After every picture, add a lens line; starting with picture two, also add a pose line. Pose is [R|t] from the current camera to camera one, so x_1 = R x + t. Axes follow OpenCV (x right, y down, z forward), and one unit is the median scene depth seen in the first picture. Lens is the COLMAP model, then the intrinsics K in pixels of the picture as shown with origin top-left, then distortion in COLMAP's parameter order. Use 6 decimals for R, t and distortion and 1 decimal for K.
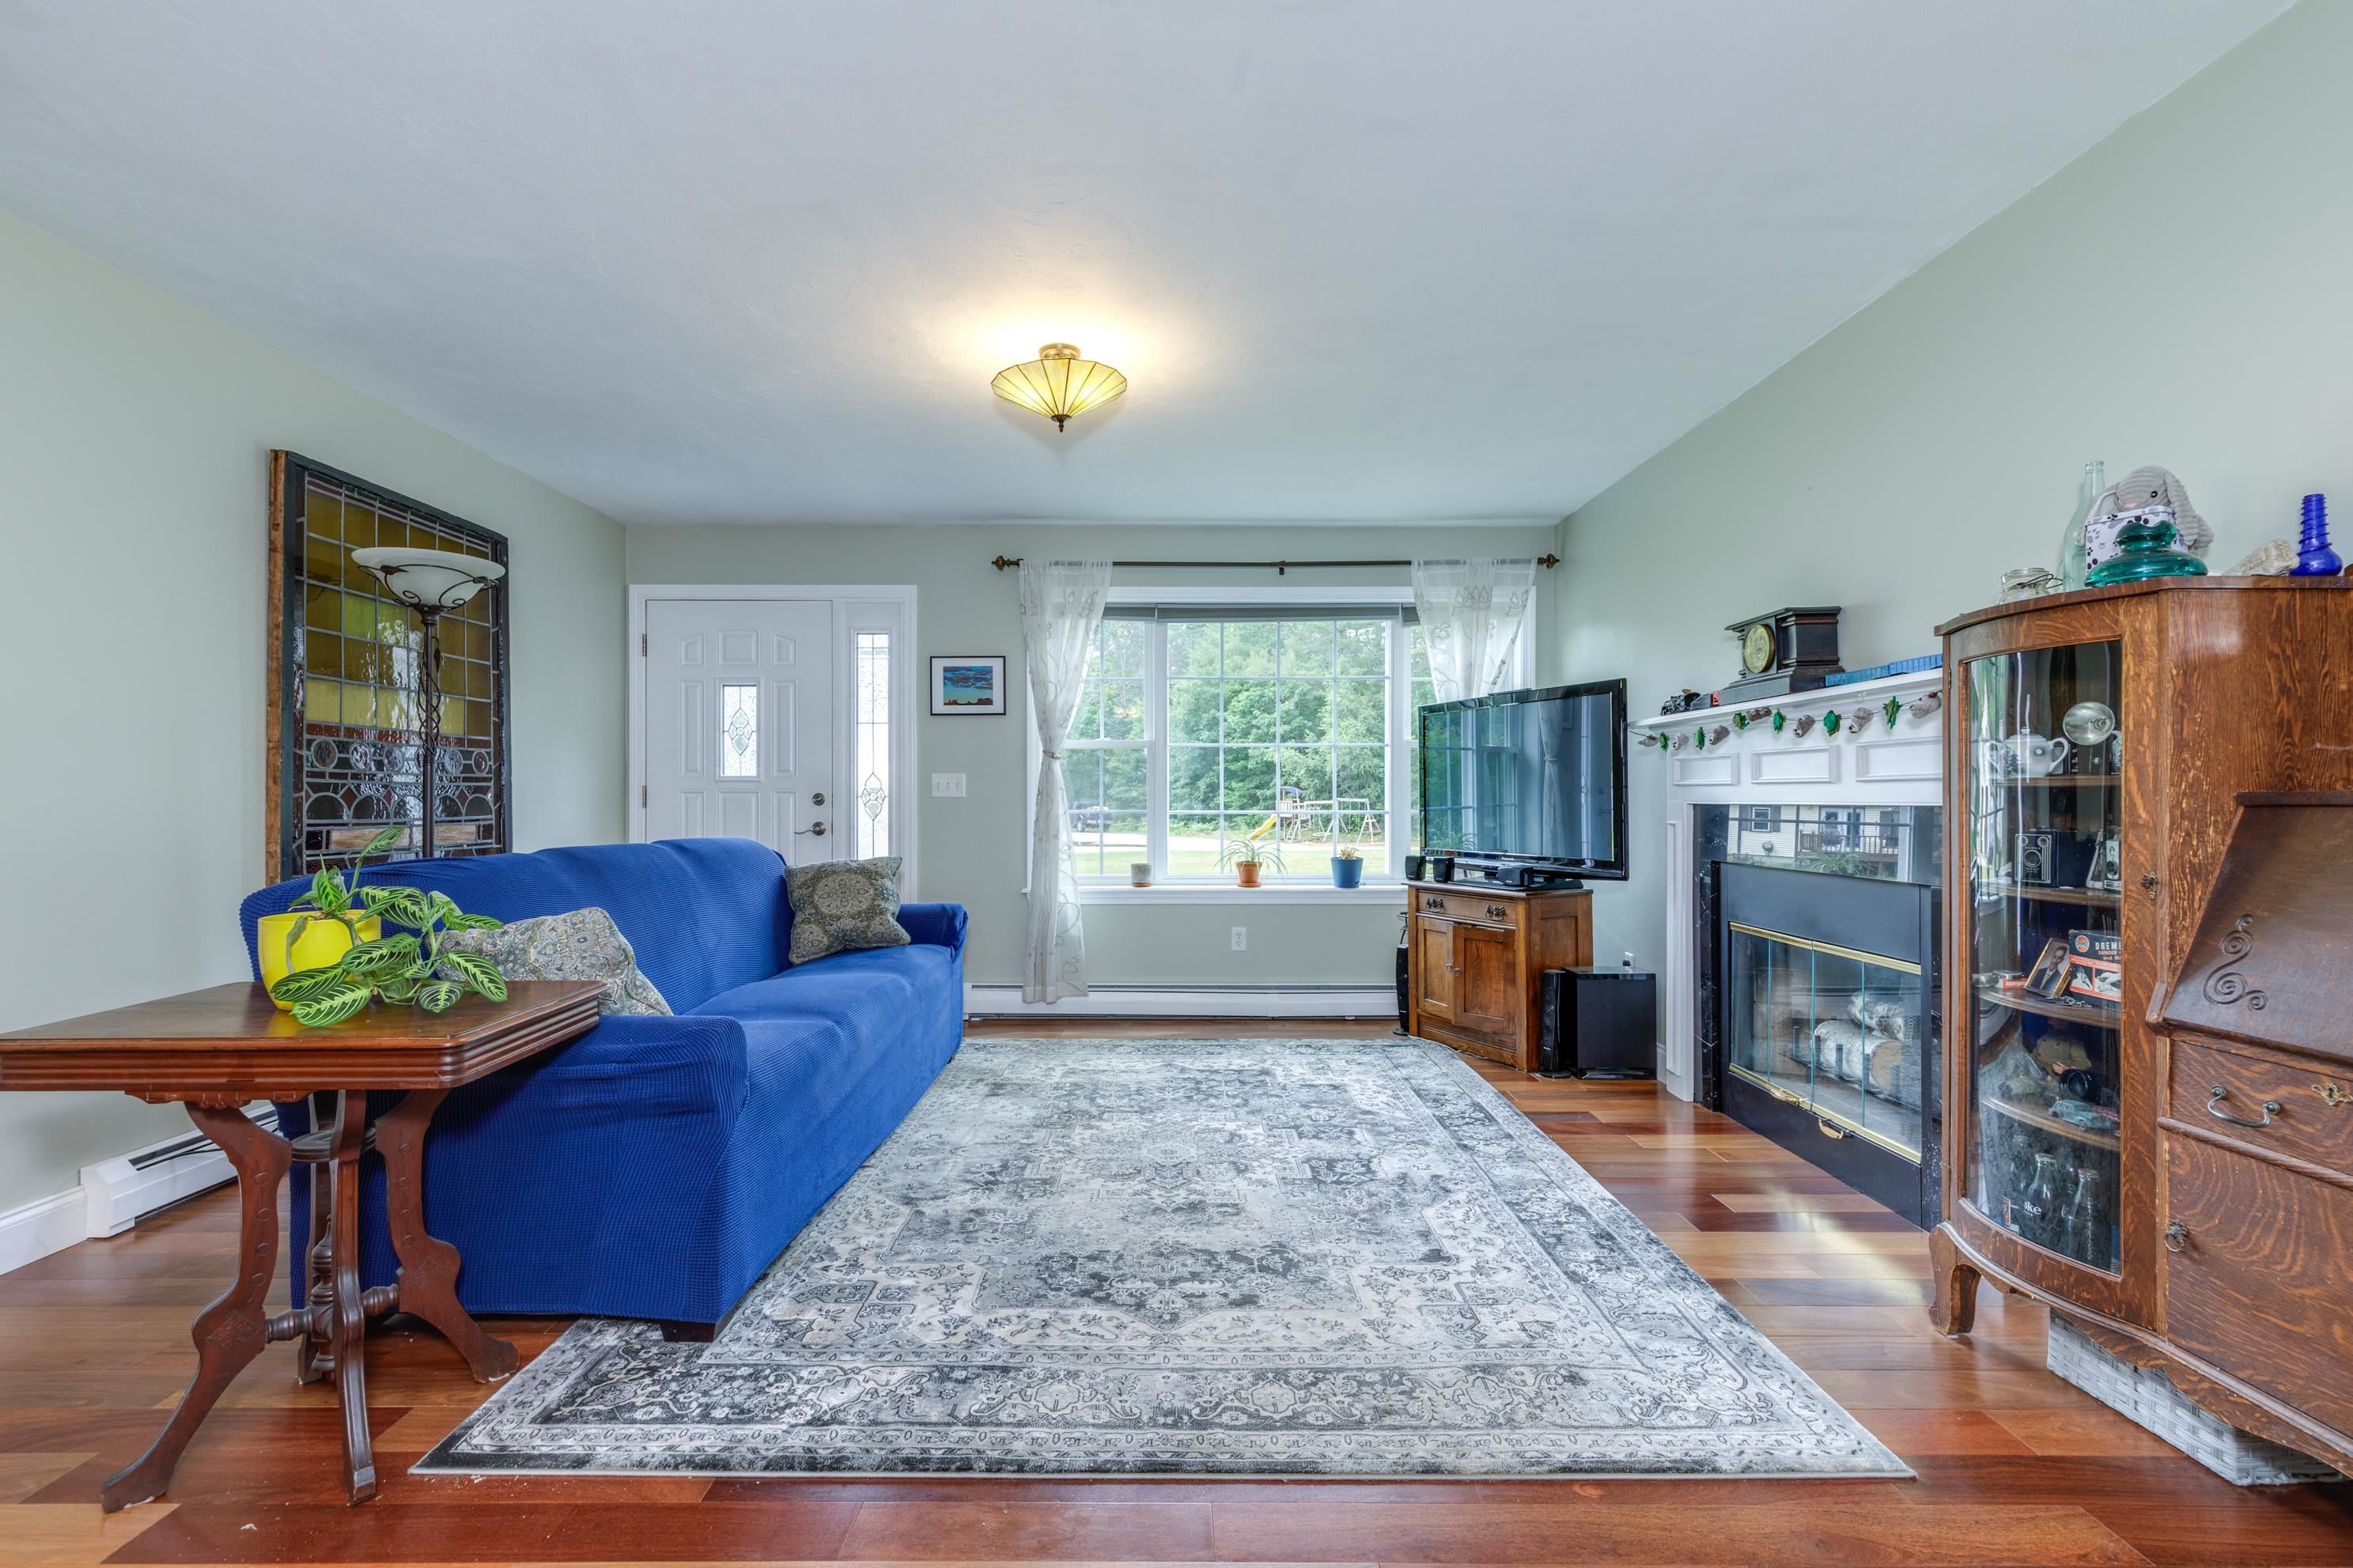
lens RADIAL K [[1065.3, 0, 1207.3], [0, 1065.3, 798.5], [0, 0, 1]] dist [0.002603, 0.000098]
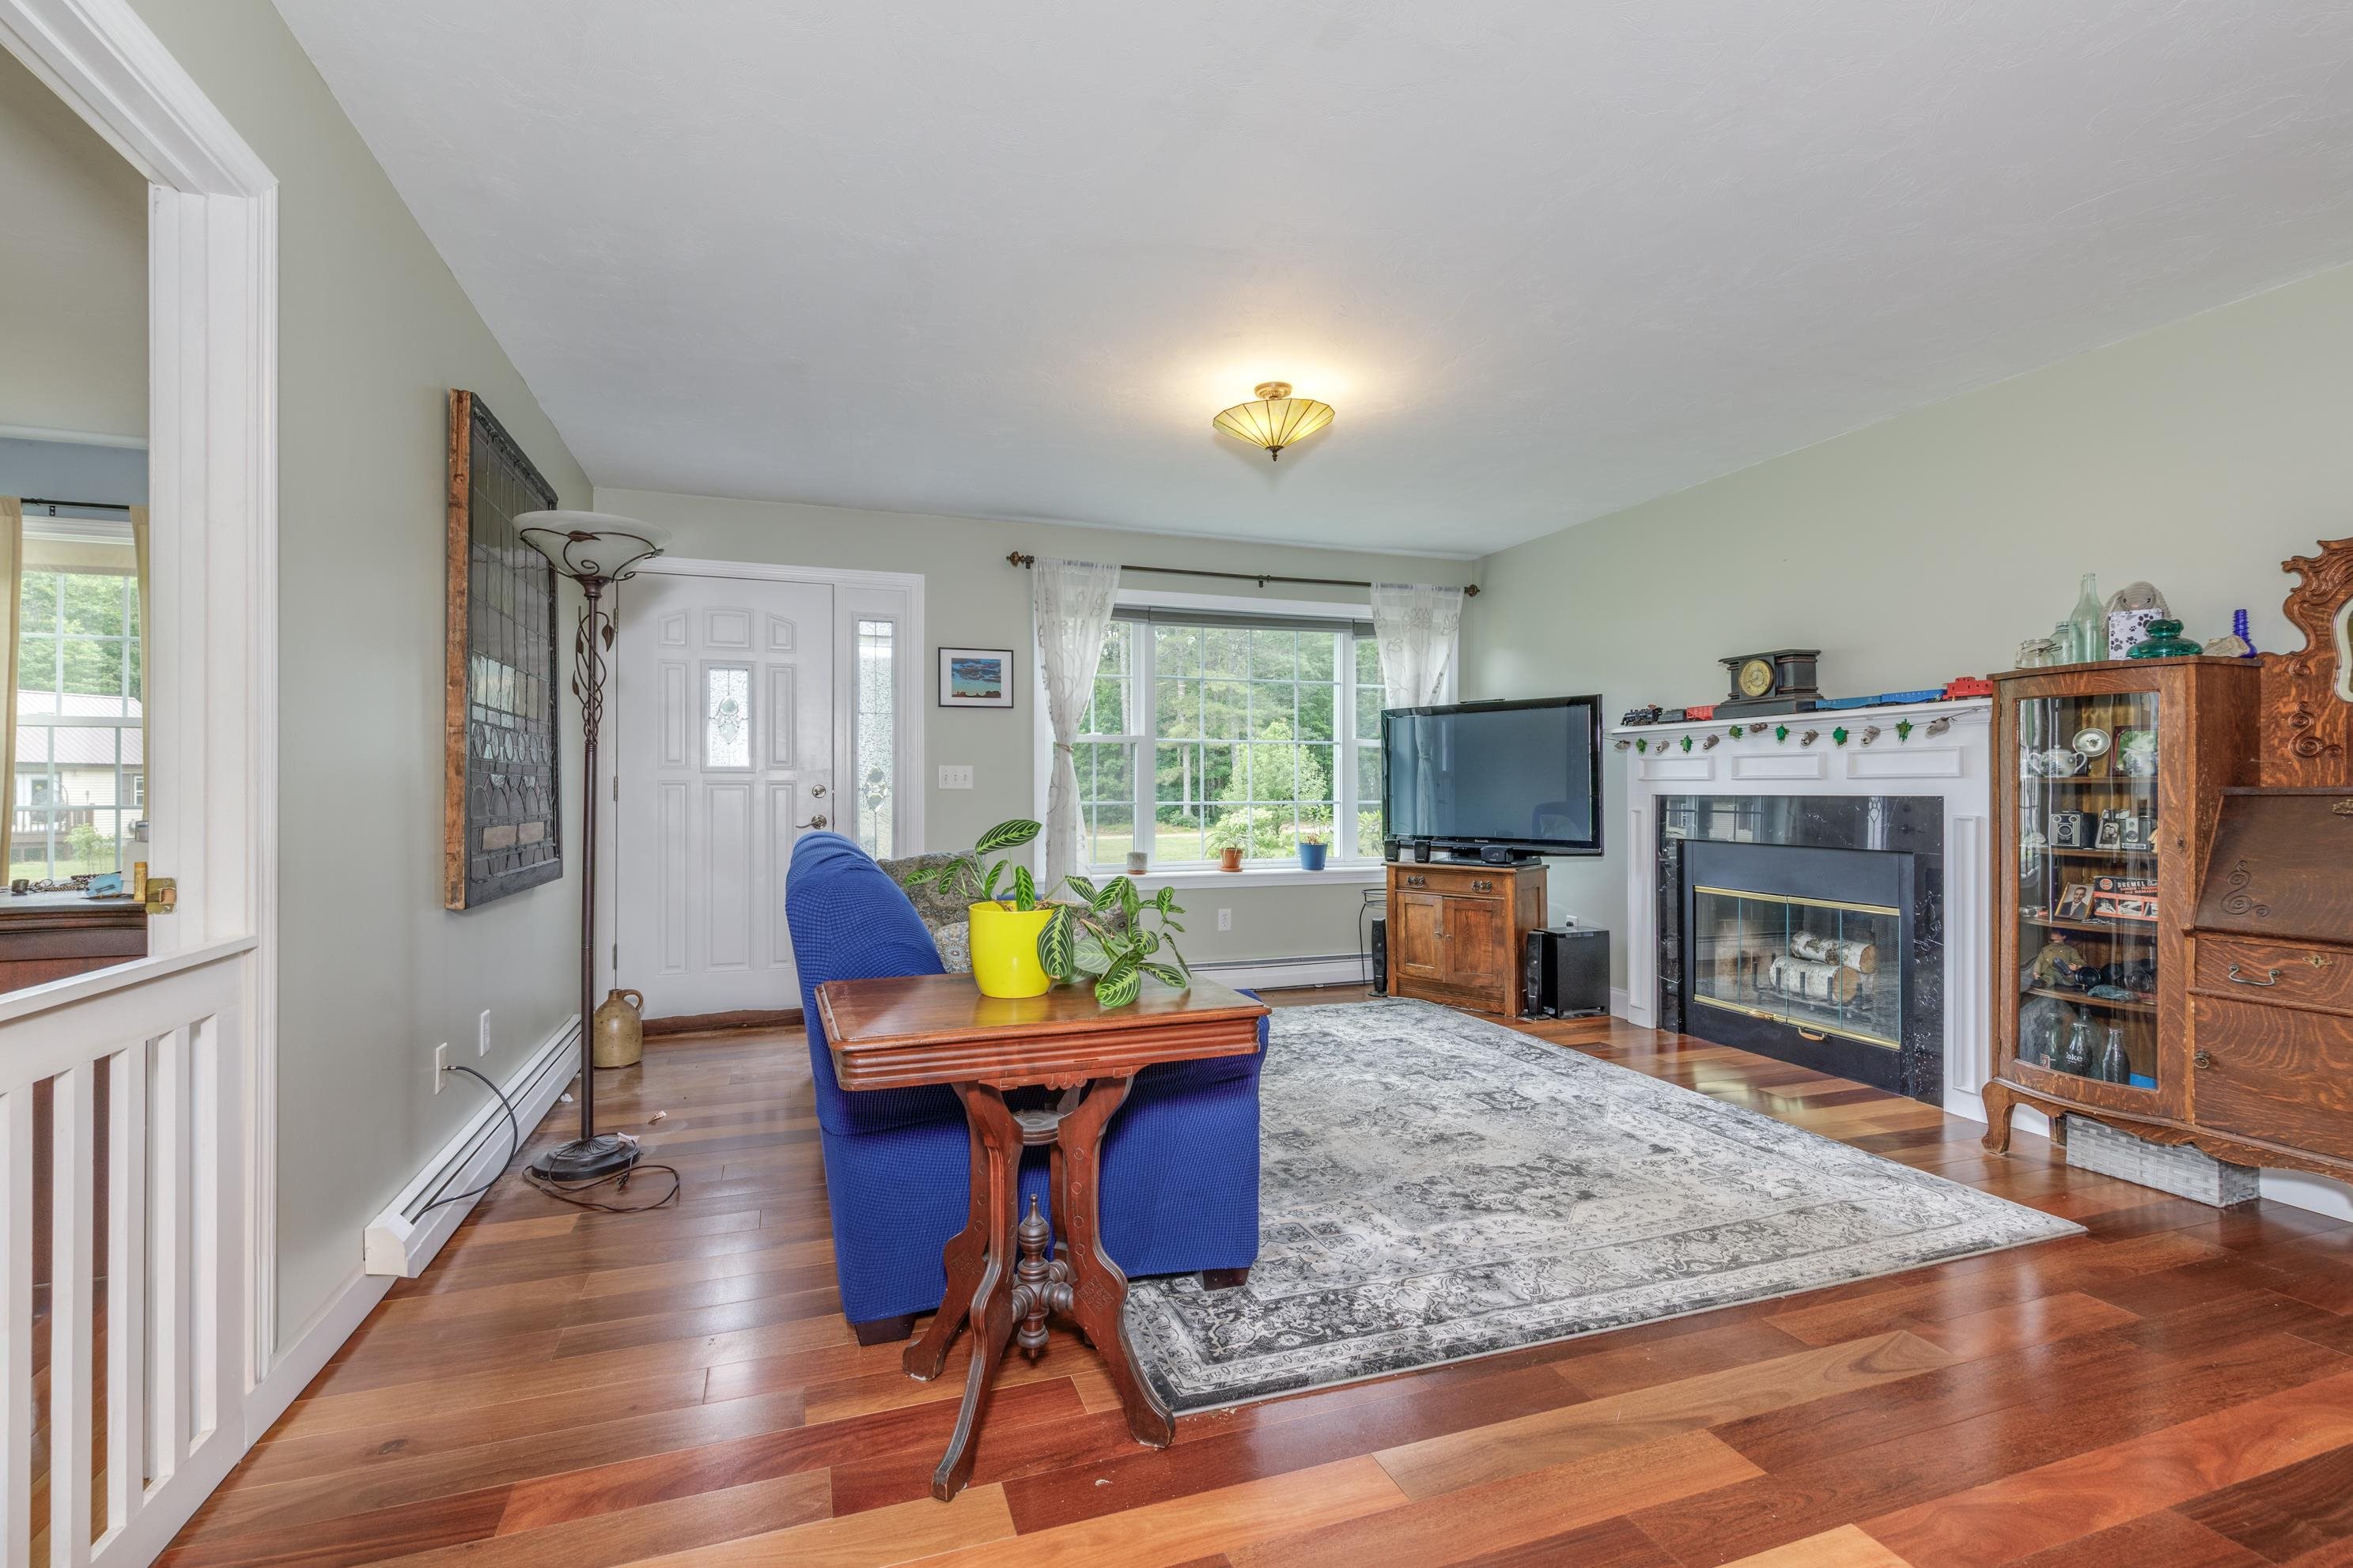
lens RADIAL K [[1054.2, 0, 1200.1], [0, 1054.2, 783.4], [0, 0, 1]] dist [0.002721, 0.000471]
pose [[0.942869, 0.001882, 0.333158, -0.588459], [0.000088, 0.999983, -0.005900, -0.001376], [-0.333163, 0.005592, 0.942853, -0.009827]]
